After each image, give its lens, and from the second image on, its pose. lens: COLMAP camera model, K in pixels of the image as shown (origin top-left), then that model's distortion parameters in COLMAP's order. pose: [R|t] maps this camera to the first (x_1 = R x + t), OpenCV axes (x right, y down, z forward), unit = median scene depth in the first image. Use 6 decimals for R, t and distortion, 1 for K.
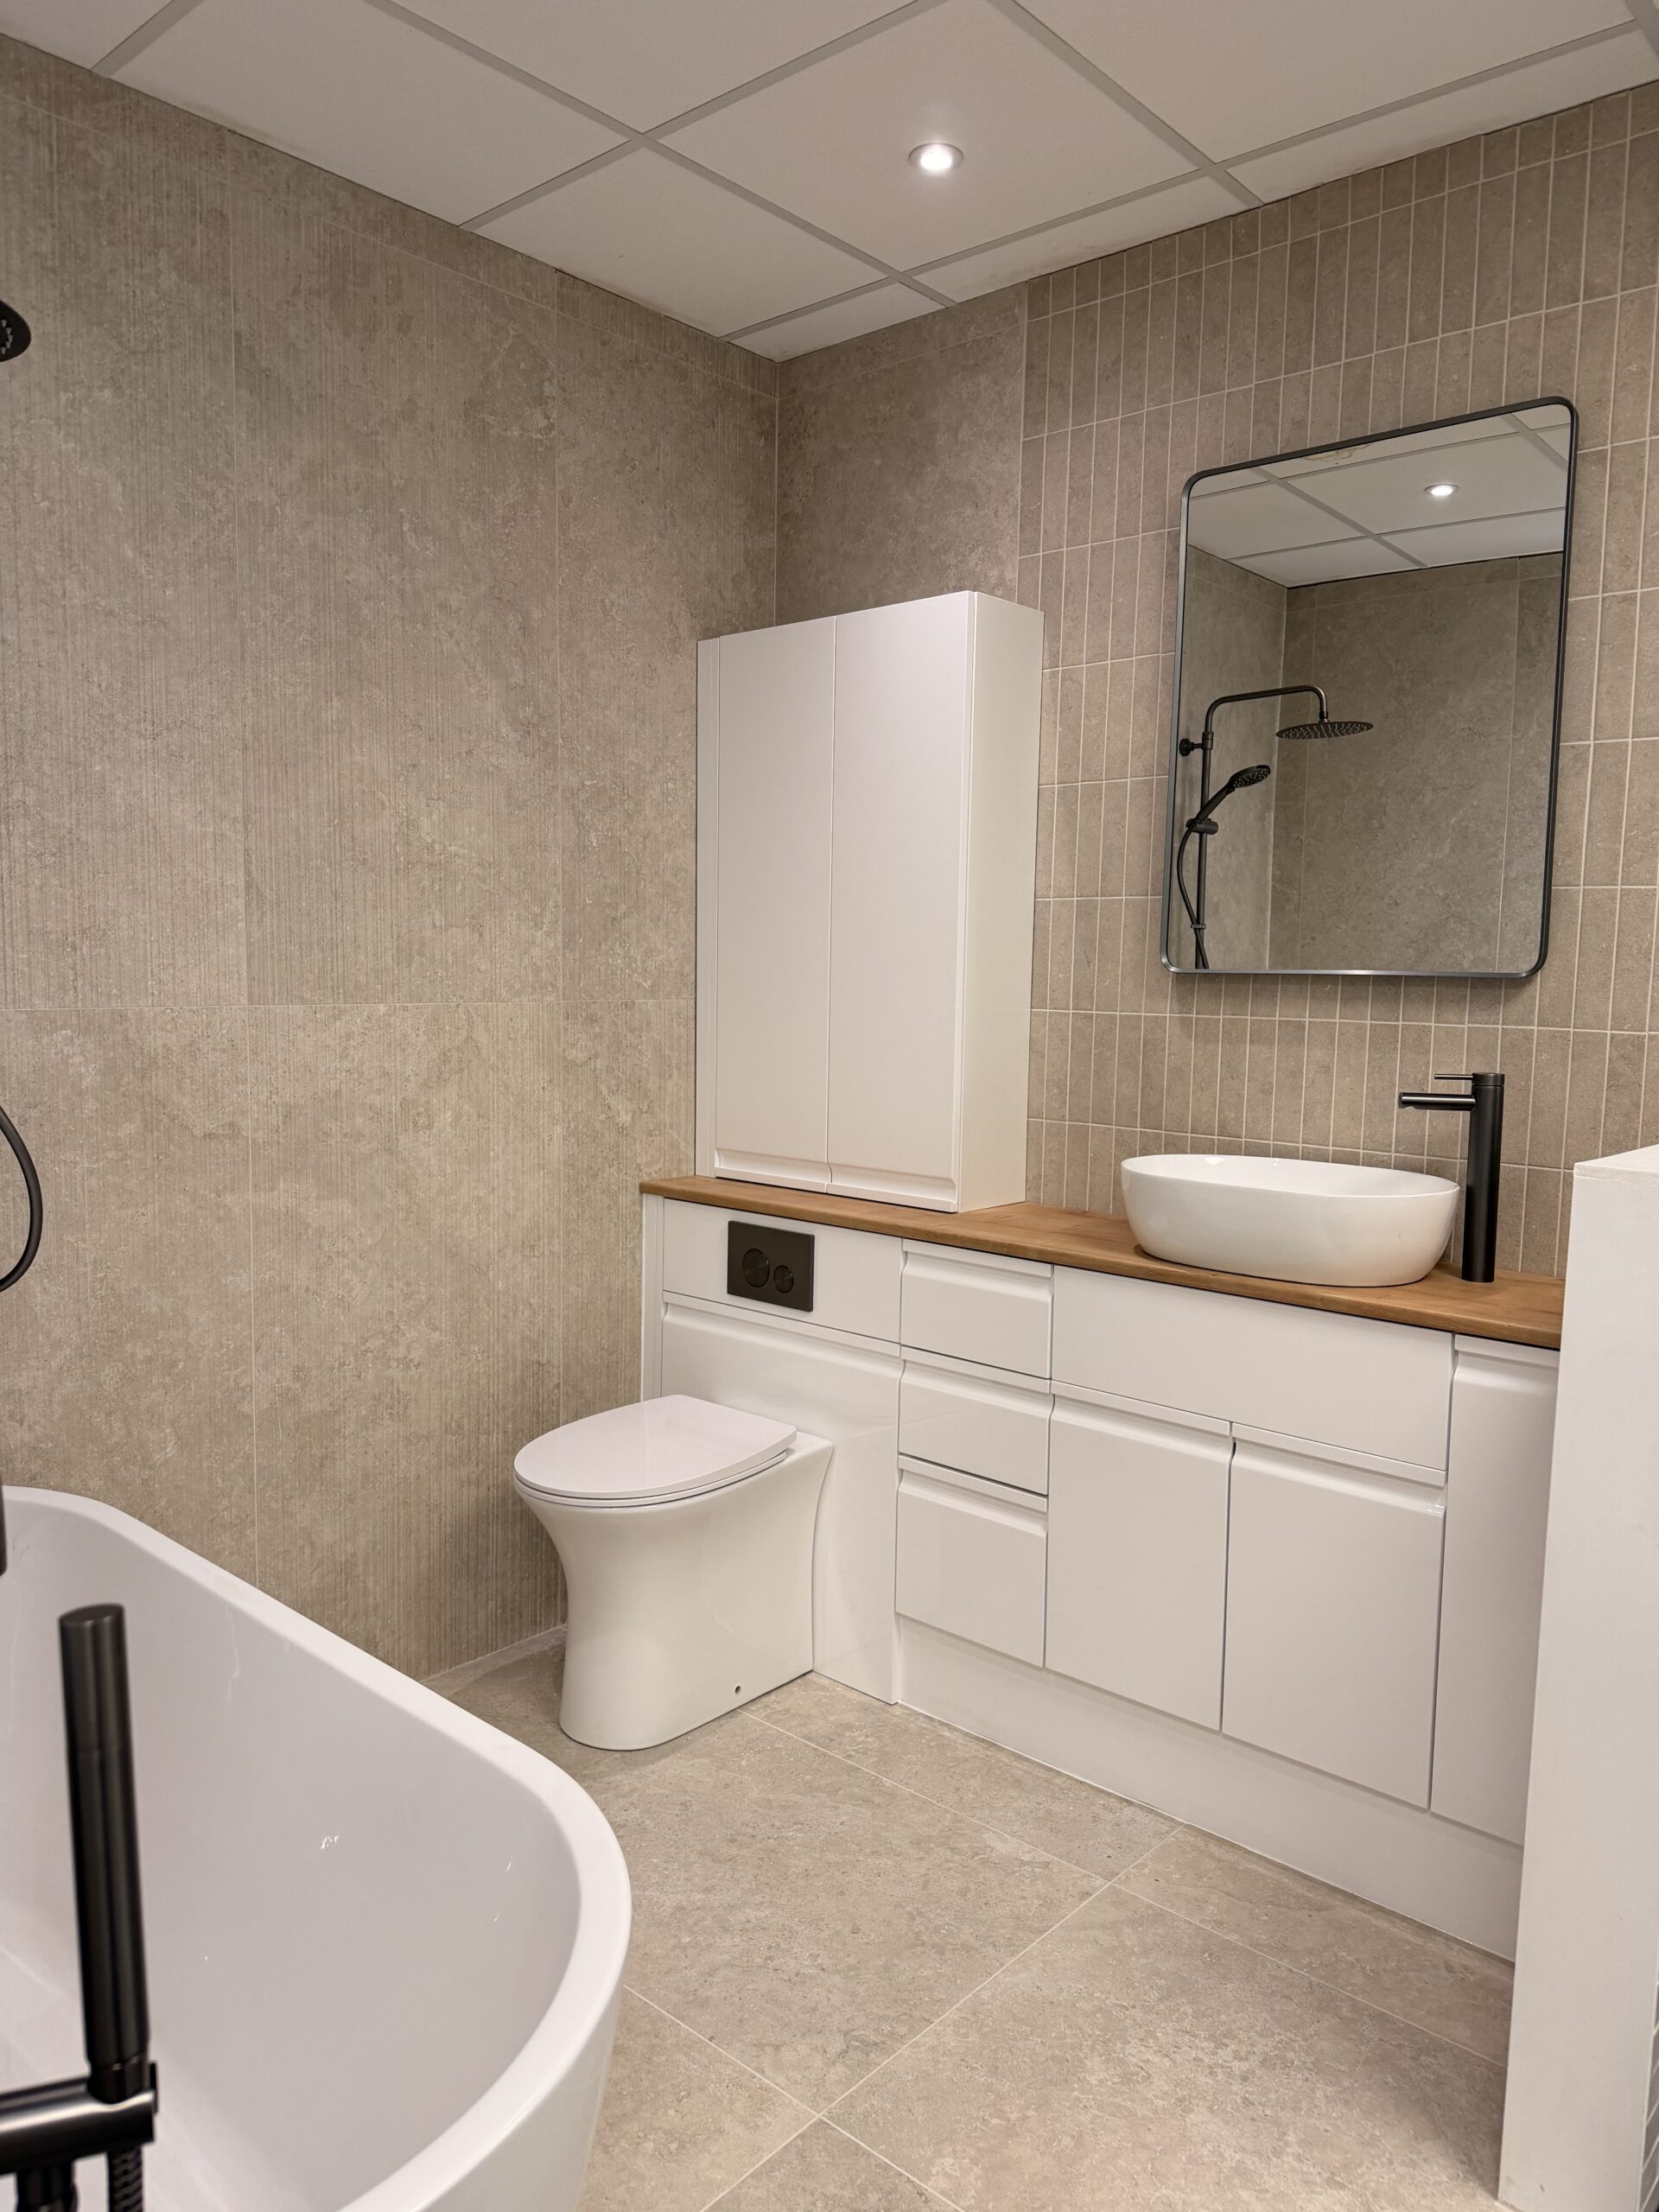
lens RADIAL K [[1572.8, 0, 830.2], [0, 1572.8, 1110.9], [0, 0, 1]] dist [0.019793, -0.023068]
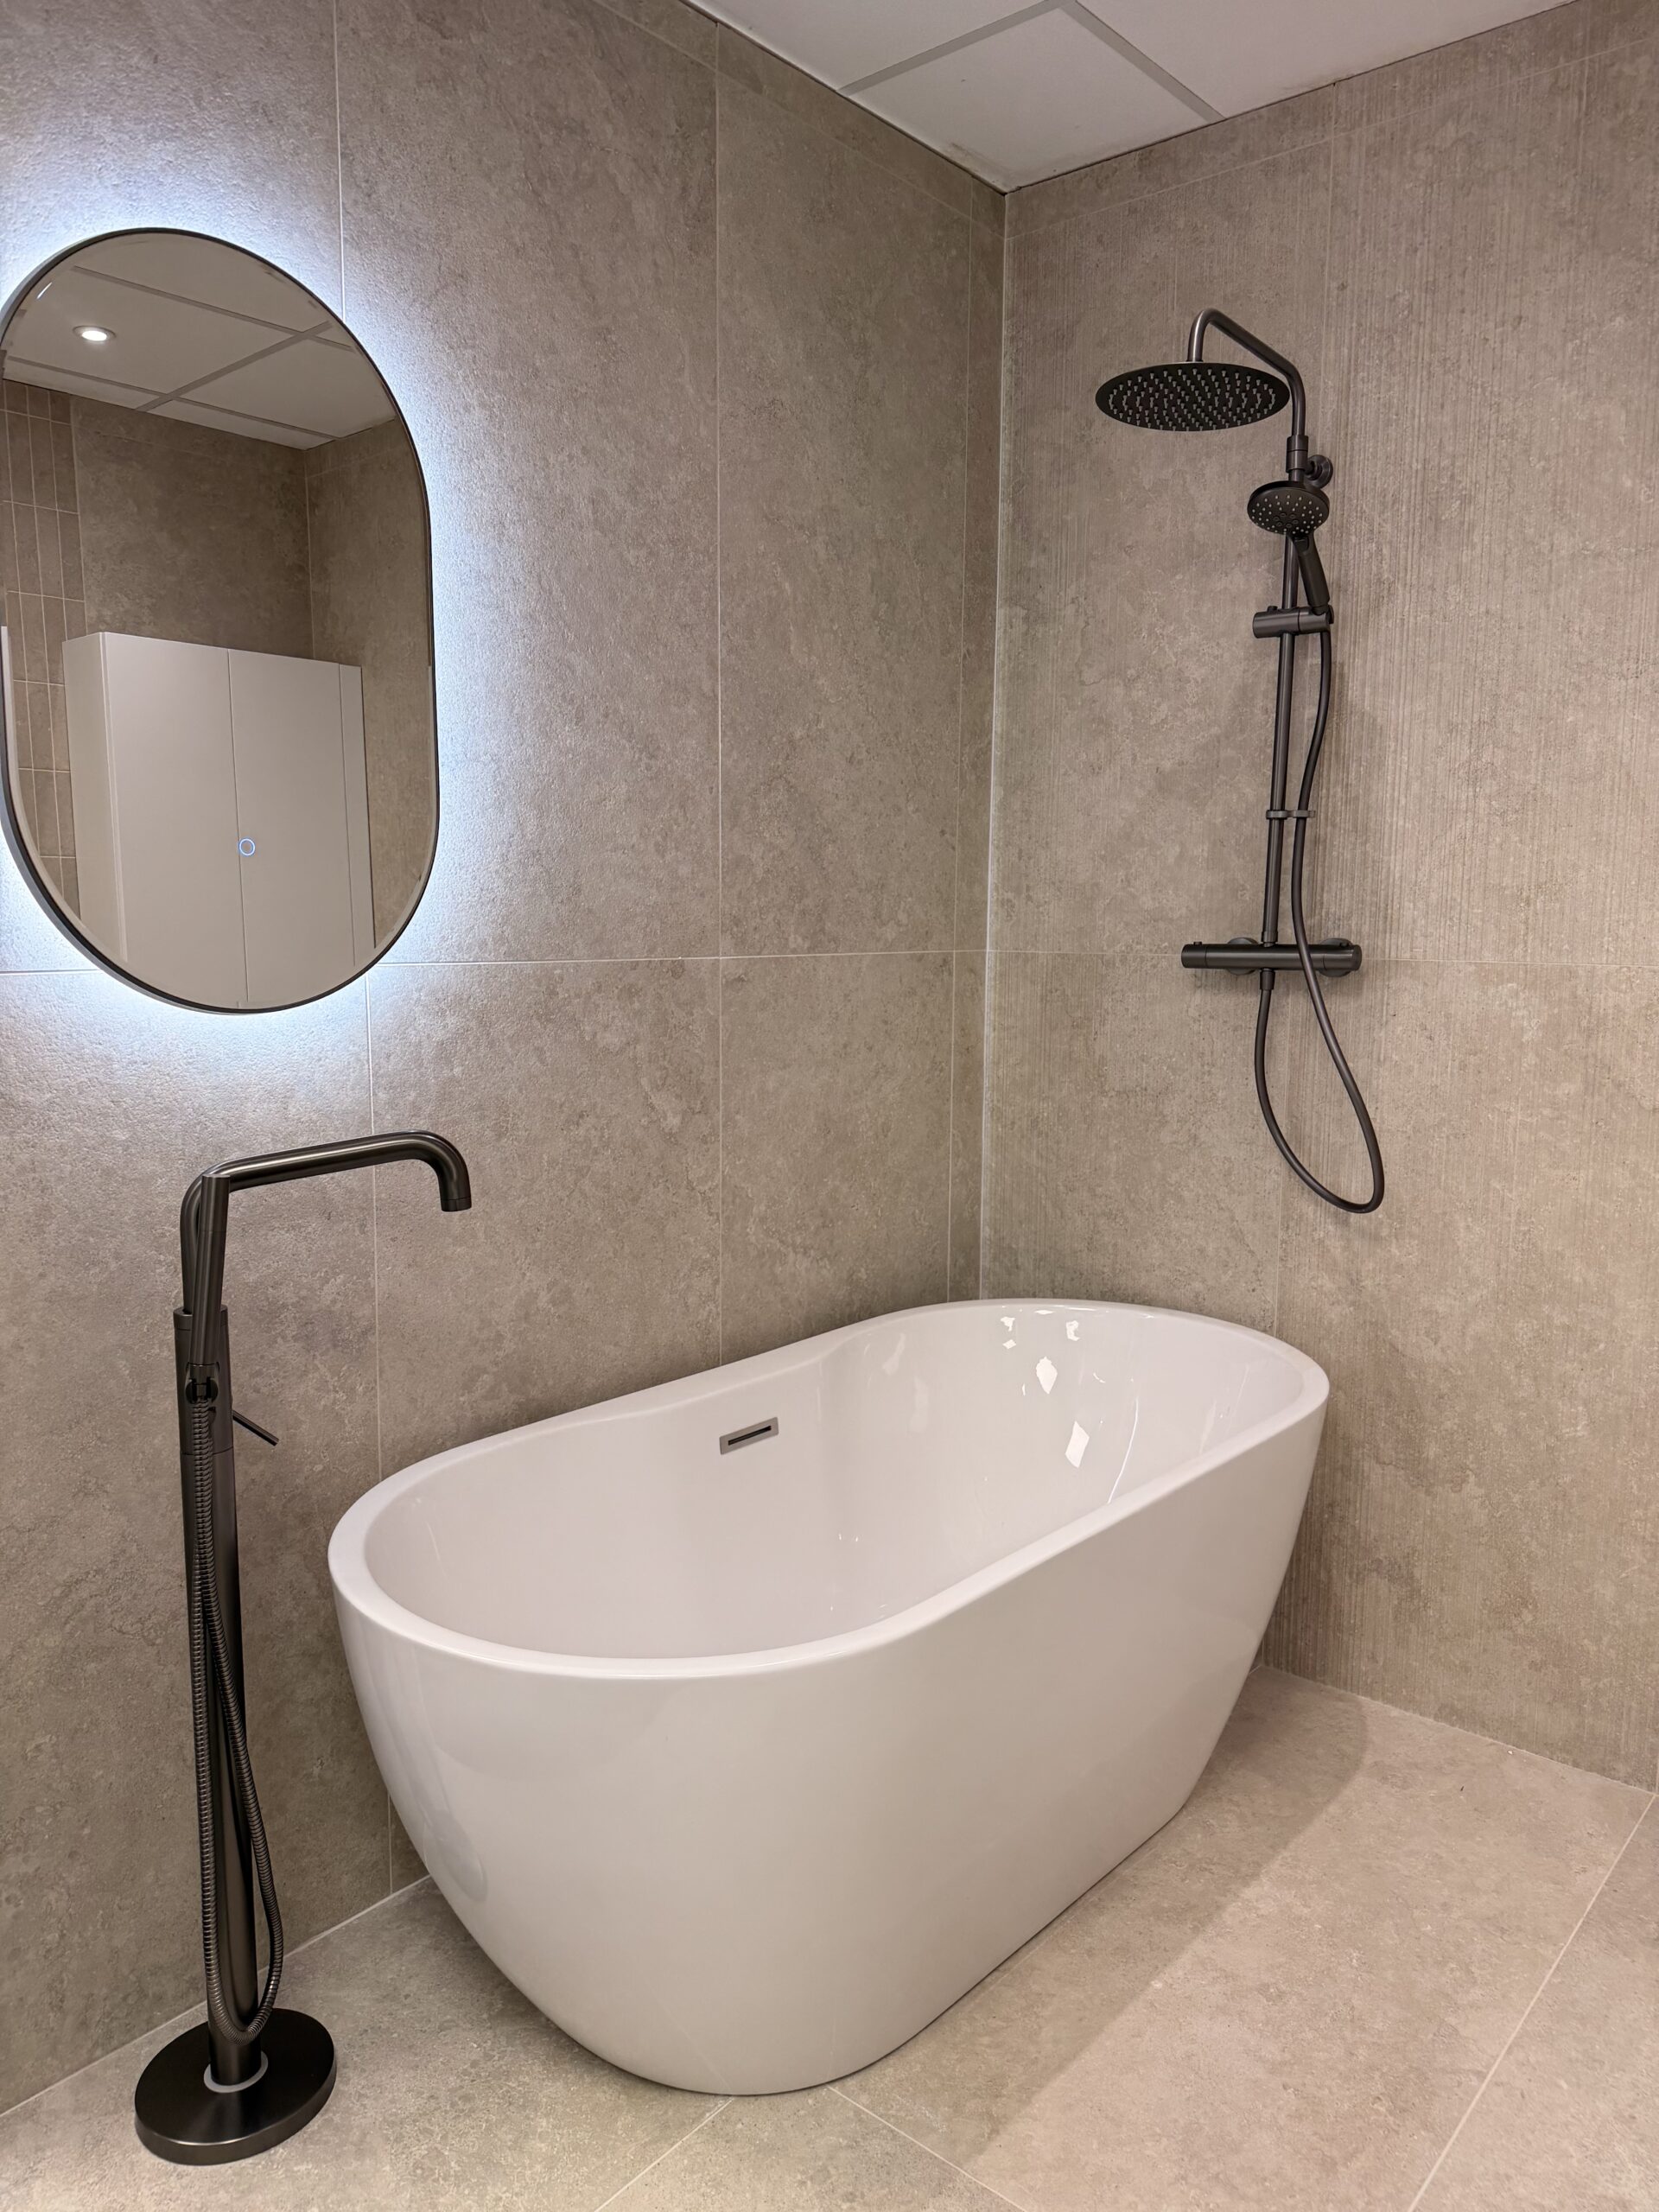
lens RADIAL K [[1572.8, 0, 829.8], [0, 1572.8, 1109.8], [0, 0, 1]] dist [0.019793, -0.023068]
pose [[0.021636, 0.123929, -0.992055, 0.524536], [-0.101633, 0.987420, 0.121134, -0.048268], [0.994587, 0.098205, 0.033959, 0.523766]]
